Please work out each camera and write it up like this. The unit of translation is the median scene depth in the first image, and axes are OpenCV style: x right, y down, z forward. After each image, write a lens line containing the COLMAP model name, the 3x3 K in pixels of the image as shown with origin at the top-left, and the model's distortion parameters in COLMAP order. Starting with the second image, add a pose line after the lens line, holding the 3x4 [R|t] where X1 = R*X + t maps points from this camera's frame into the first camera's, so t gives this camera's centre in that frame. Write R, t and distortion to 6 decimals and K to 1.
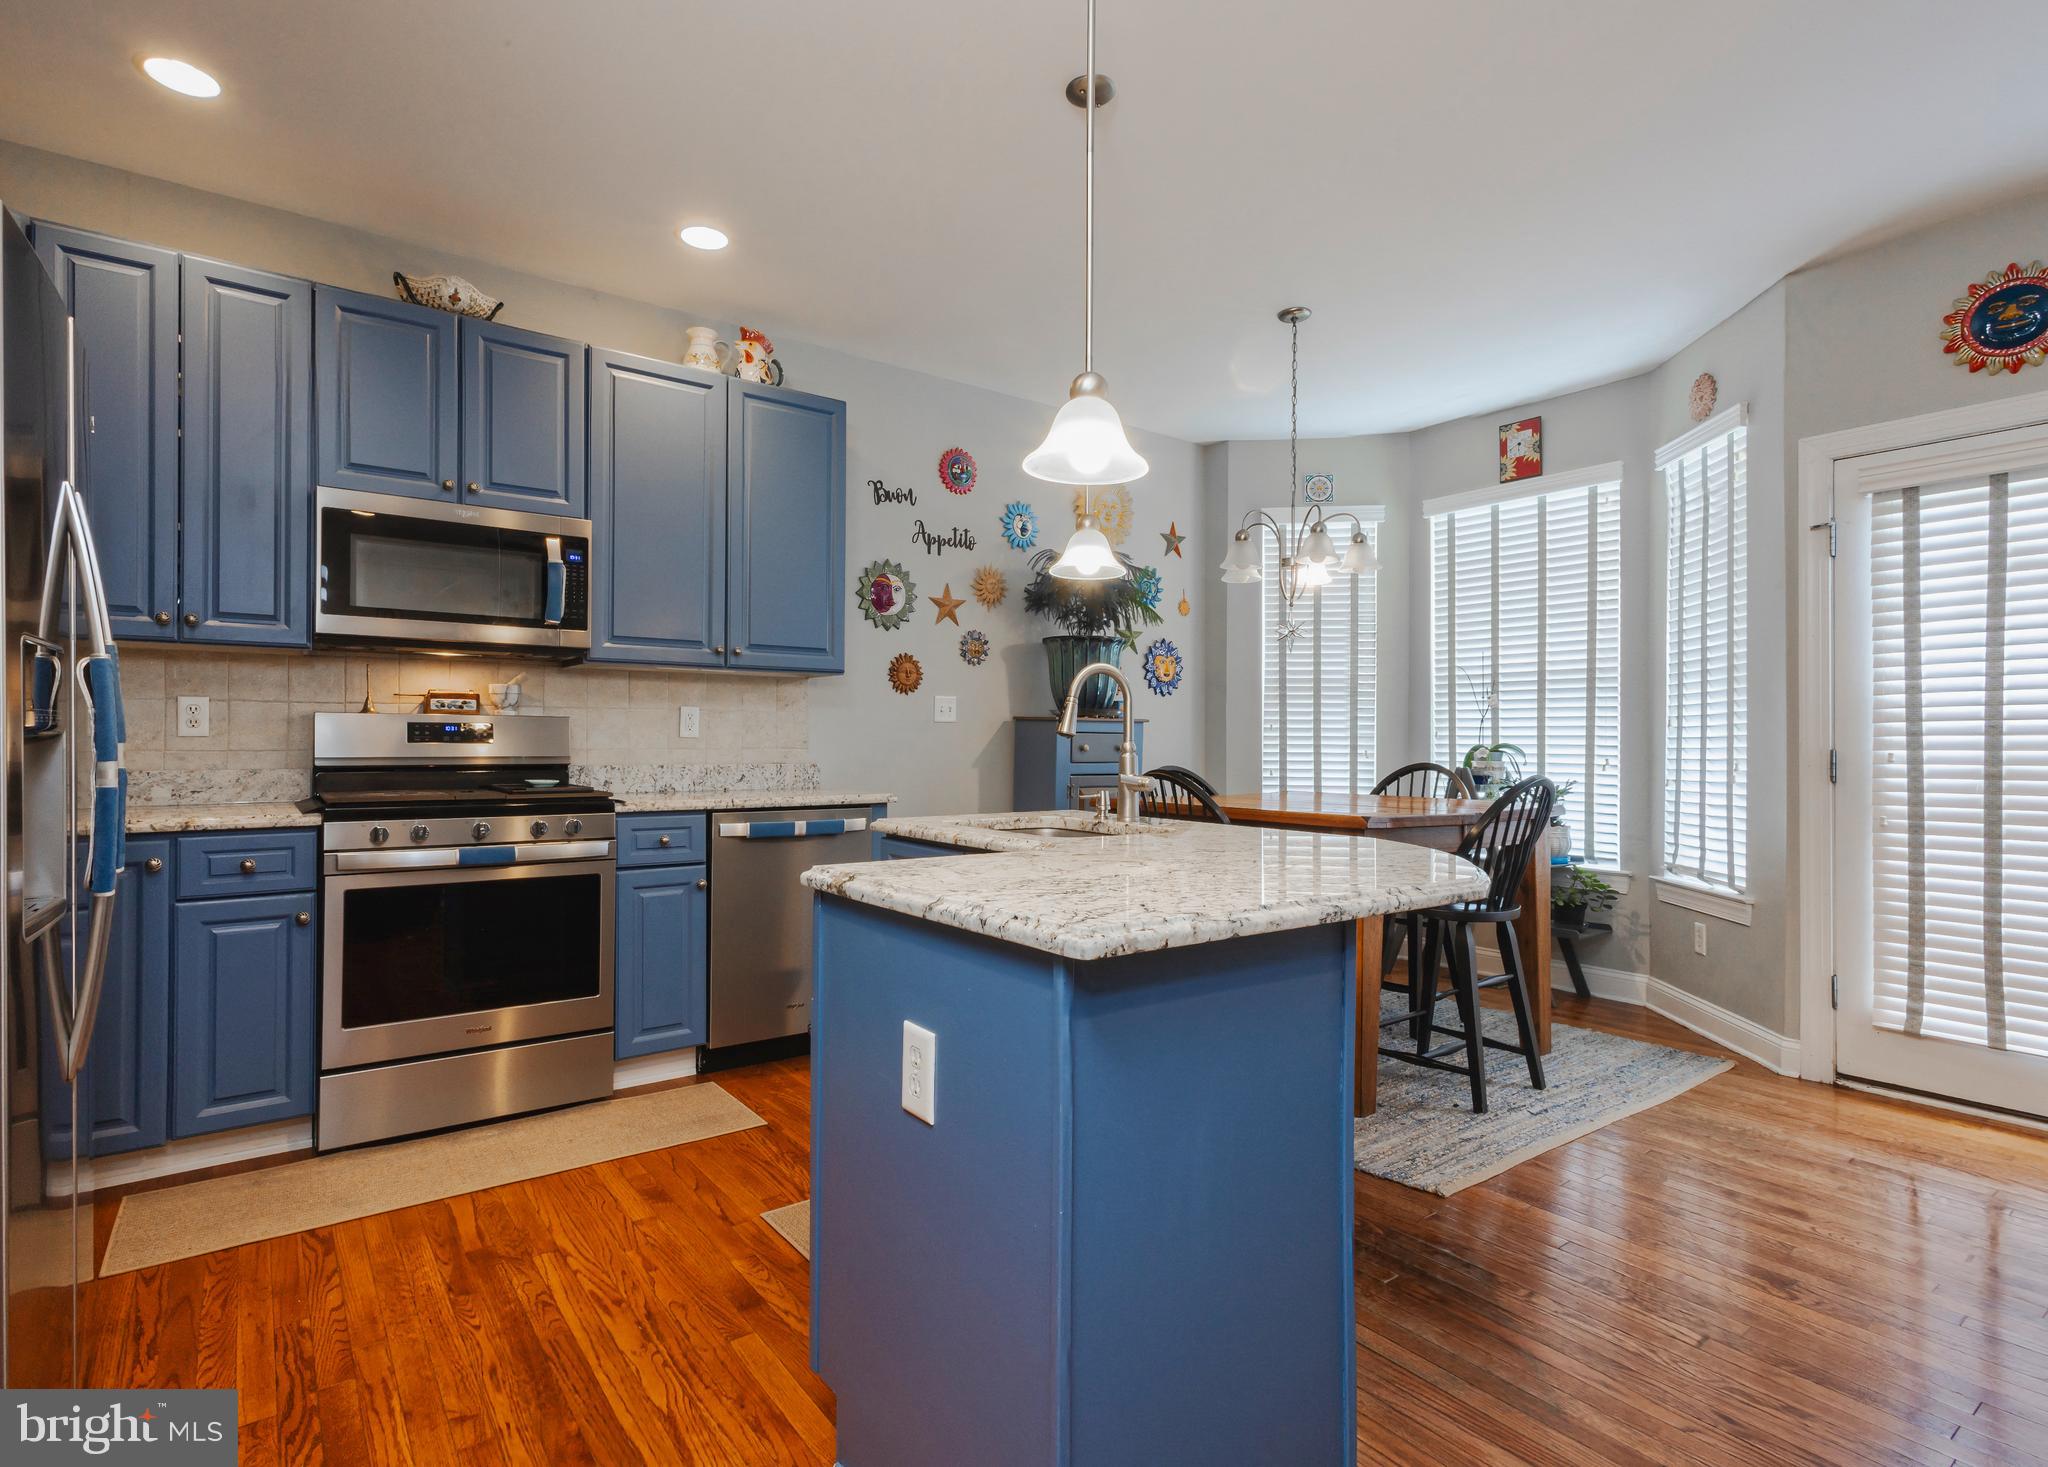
lens RADIAL K [[945.5, 0, 933.9], [0, 945.5, 733.2], [0, 0, 1]] dist [0.012355, 0.000361]
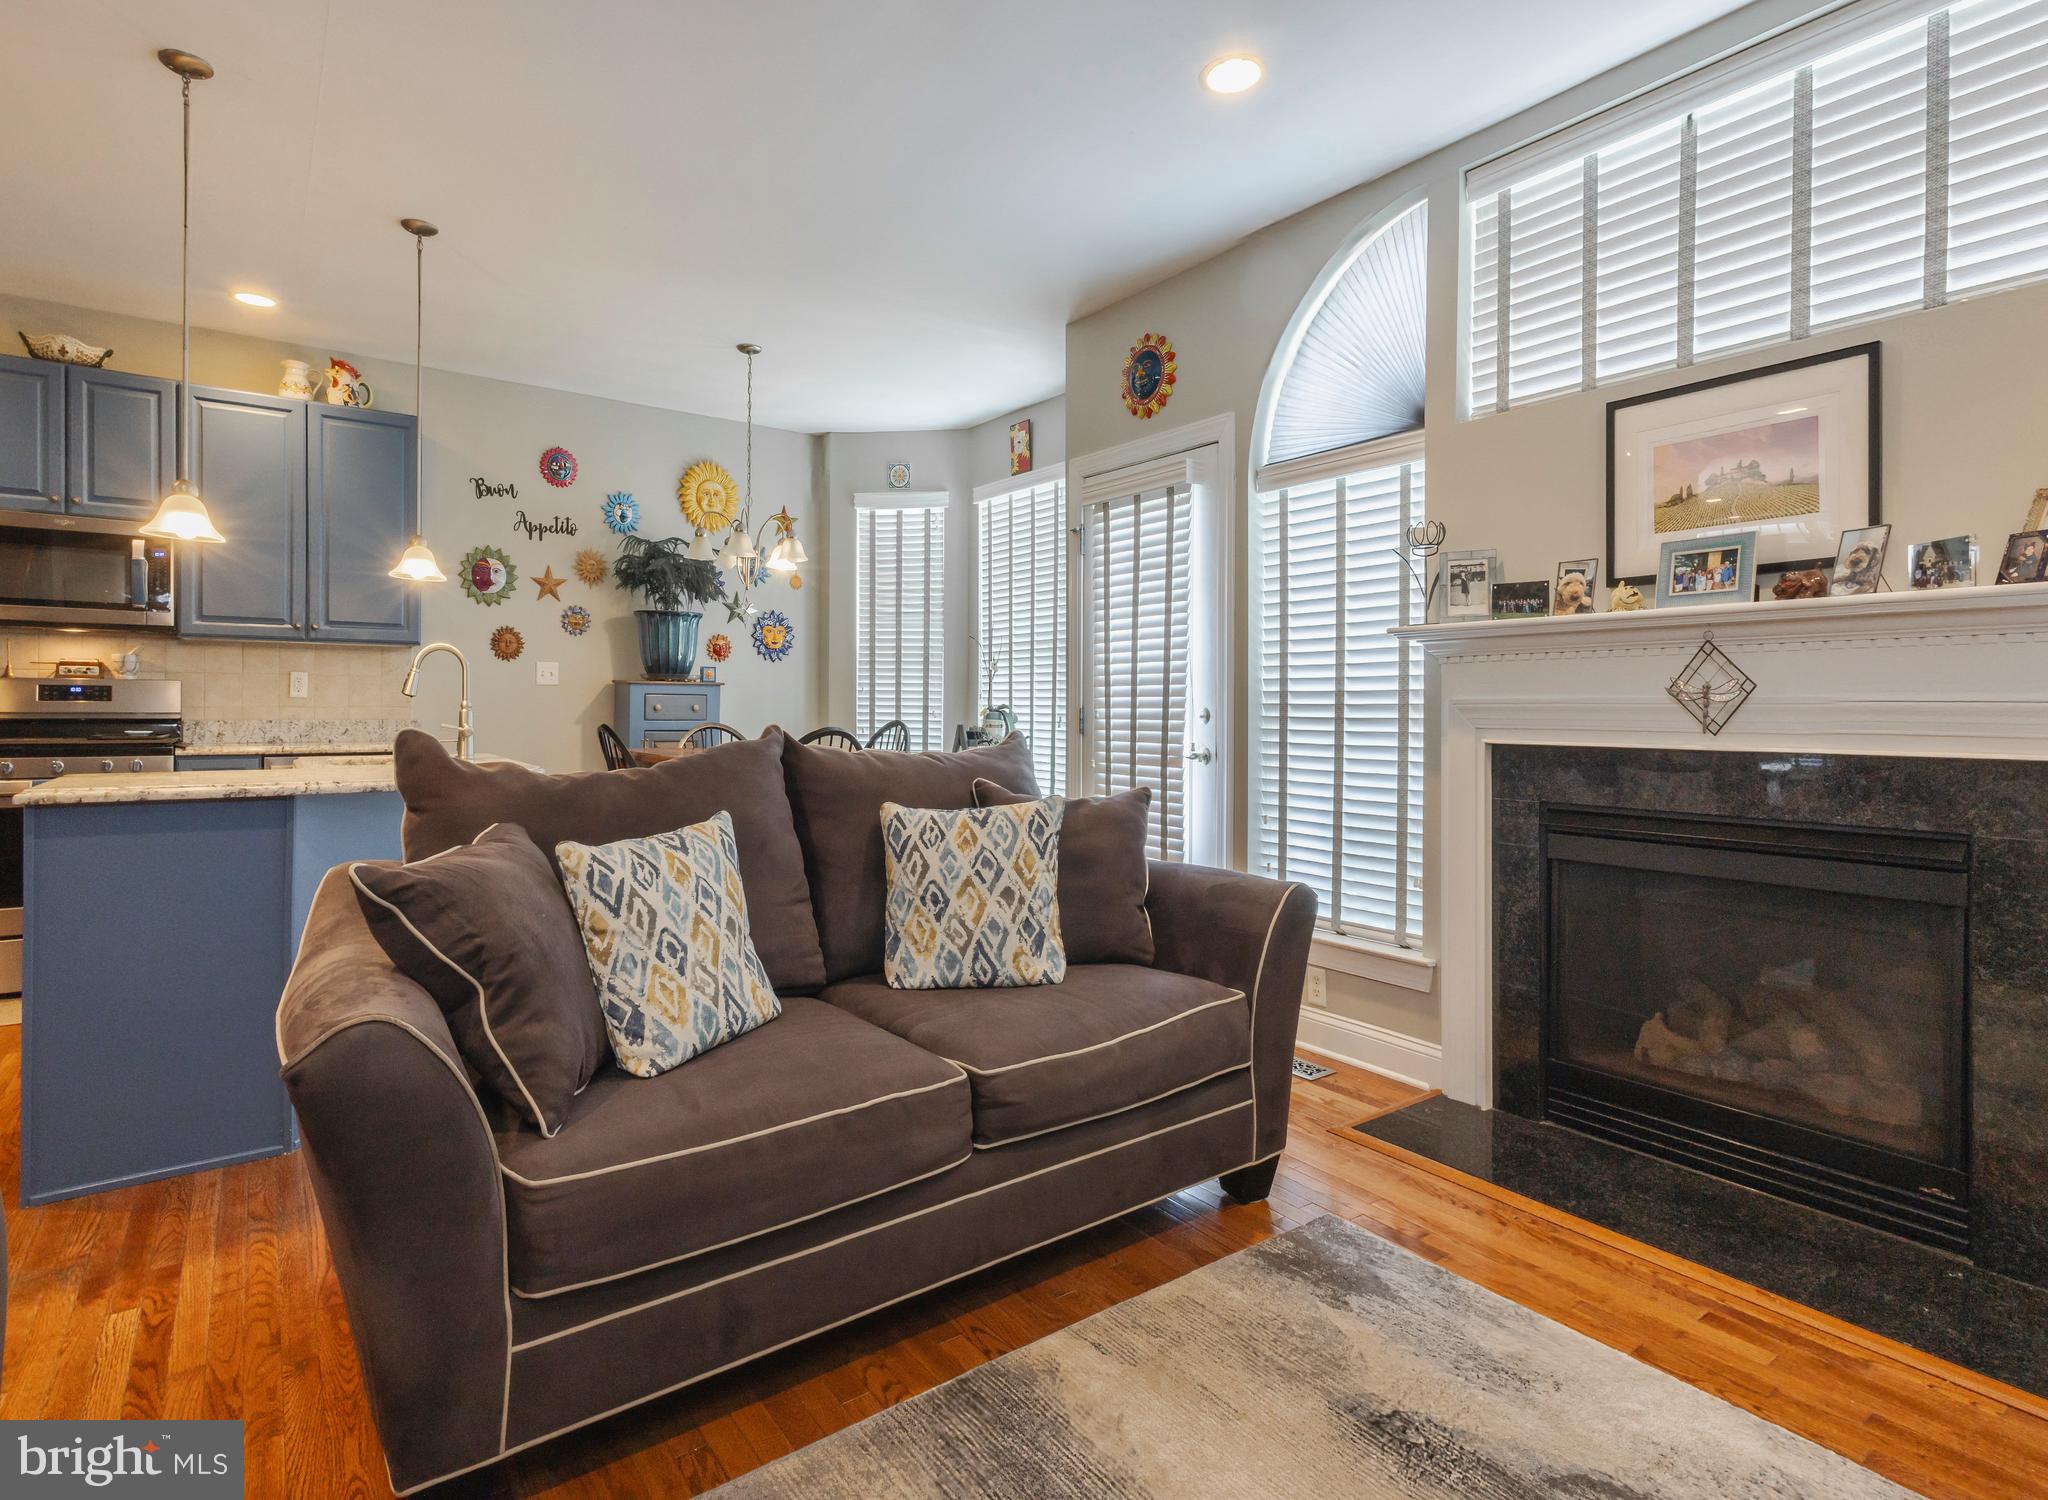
lens RADIAL K [[1028.0, 0, 834.0], [0, 1028.0, 706.0], [0, 0, 1]] dist [0.014400, -0.000686]
pose [[0.998218, 0.002478, -0.059623, 0.456034], [-0.001923, 0.999954, 0.009372, 0.001571], [0.059643, -0.009241, 0.998177, -0.245787]]
